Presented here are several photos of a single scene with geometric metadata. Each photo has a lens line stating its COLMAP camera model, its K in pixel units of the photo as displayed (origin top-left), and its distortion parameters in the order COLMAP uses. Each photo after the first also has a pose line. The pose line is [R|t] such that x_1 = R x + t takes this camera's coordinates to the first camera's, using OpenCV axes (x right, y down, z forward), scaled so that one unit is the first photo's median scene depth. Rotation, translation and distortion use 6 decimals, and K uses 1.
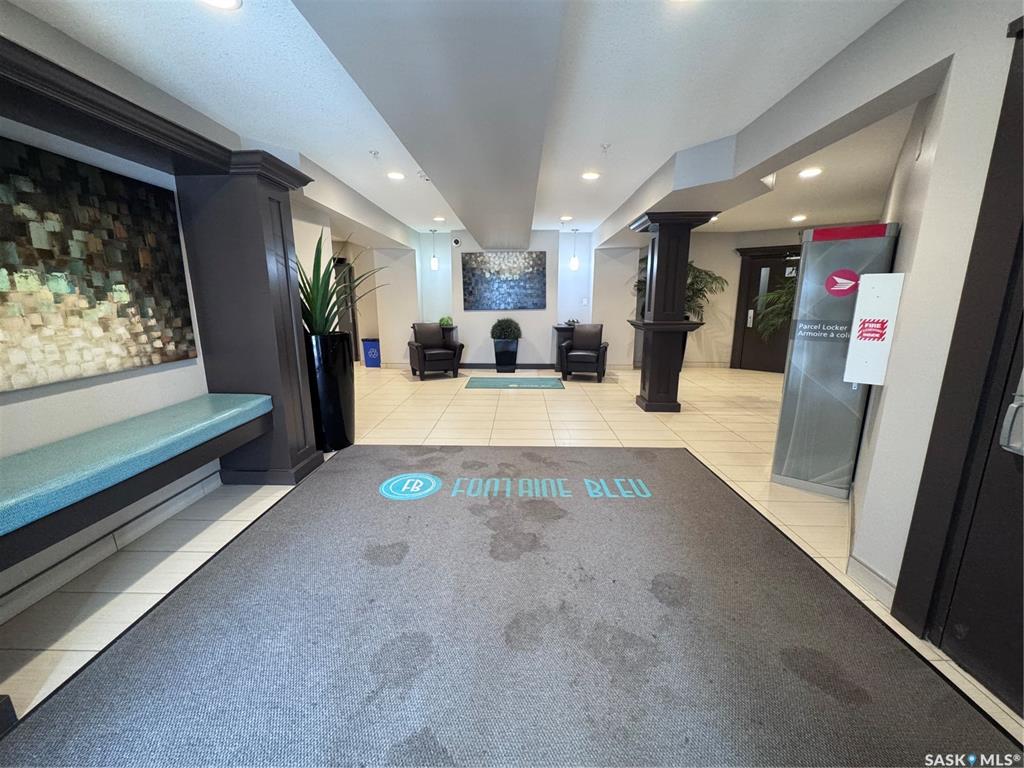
lens RADIAL K [[410.7, 0, 509.6], [0, 410.7, 384.3], [0, 0, 1]] dist [-0.000392, 0.000510]
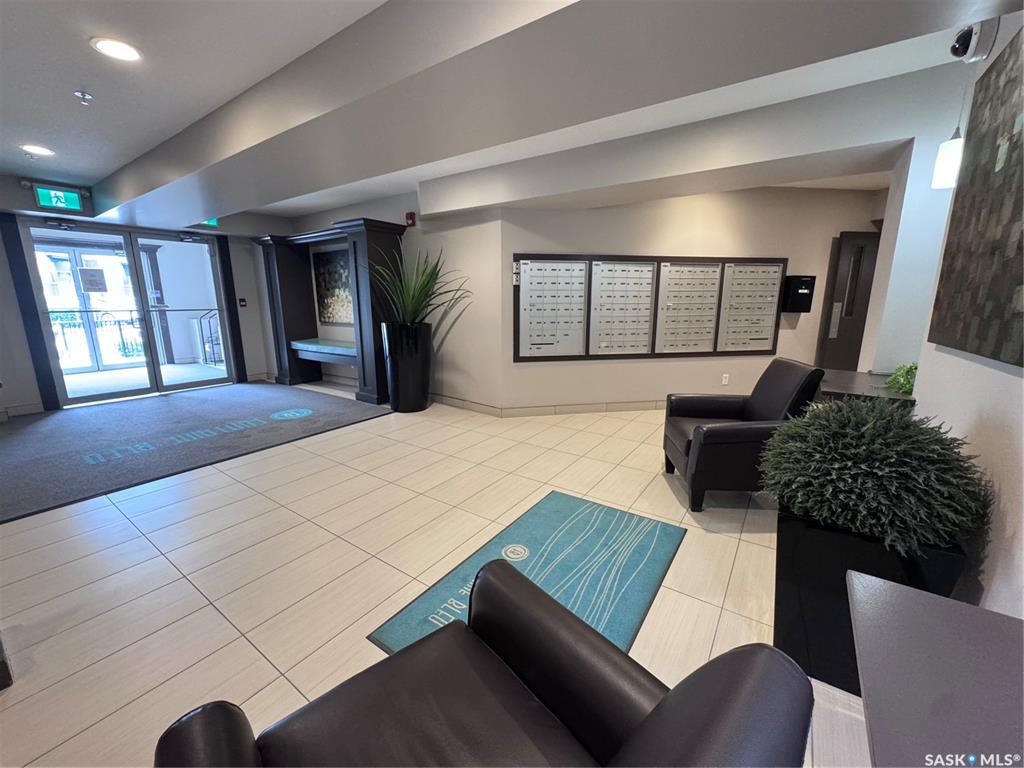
lens RADIAL K [[410.7, 0, 509.8], [0, 410.7, 384.6], [0, 0, 1]] dist [-0.000392, 0.000510]
pose [[-0.550654, 0.172101, -0.816799, 0.887434], [-0.172101, 0.934084, 0.312838, -0.780369], [0.816799, 0.312837, -0.484739, 3.746794]]
